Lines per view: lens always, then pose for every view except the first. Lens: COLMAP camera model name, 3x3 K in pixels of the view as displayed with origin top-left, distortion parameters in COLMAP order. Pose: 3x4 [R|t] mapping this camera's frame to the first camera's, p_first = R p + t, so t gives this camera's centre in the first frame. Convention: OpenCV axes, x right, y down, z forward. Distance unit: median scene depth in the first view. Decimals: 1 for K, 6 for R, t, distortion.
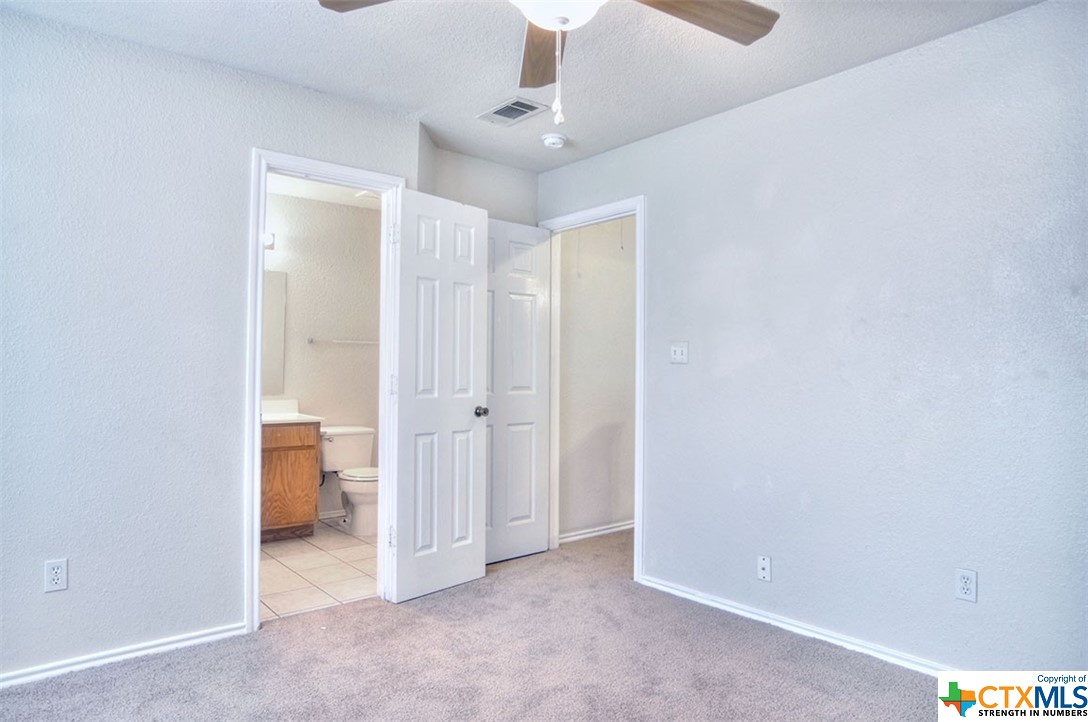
lens RADIAL K [[668.8, 0, 538.5], [0, 668.8, 360.2], [0, 0, 1]] dist [-0.034821, 0.014164]
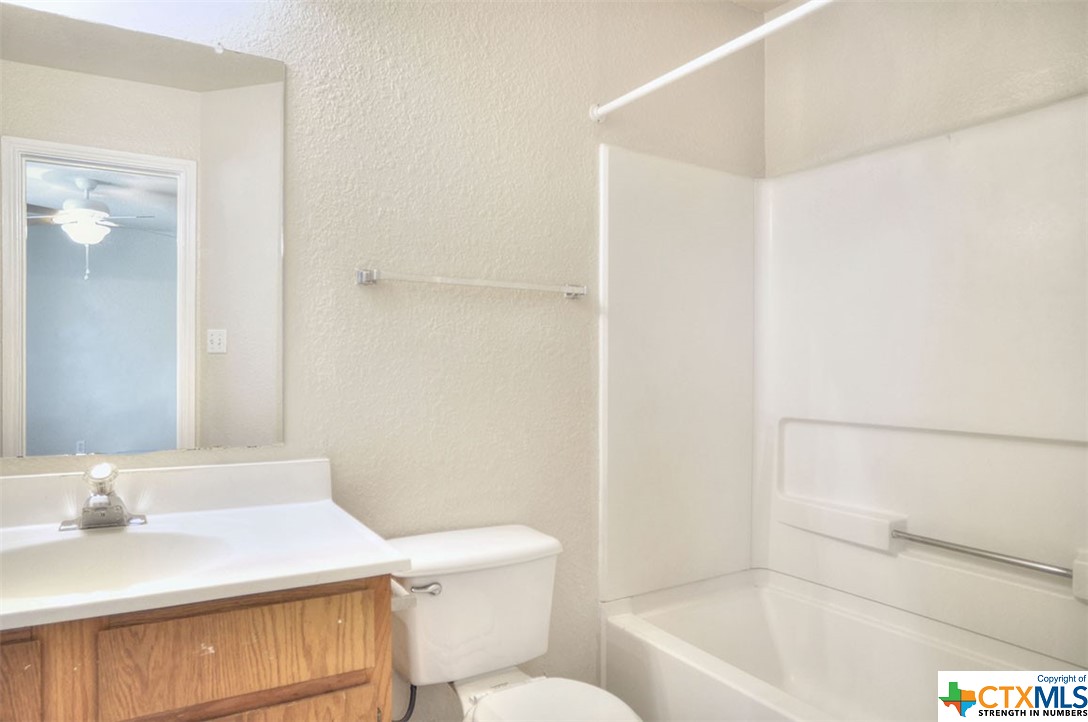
lens RADIAL K [[668.8, 0, 544.2], [0, 668.8, 359.9], [0, 0, 1]] dist [-0.034821, 0.014164]
pose [[0.989507, -0.006152, -0.144354, -0.185183], [0.009208, 0.999747, 0.020513, 0.003964], [0.144191, -0.021627, 0.989313, 0.609040]]
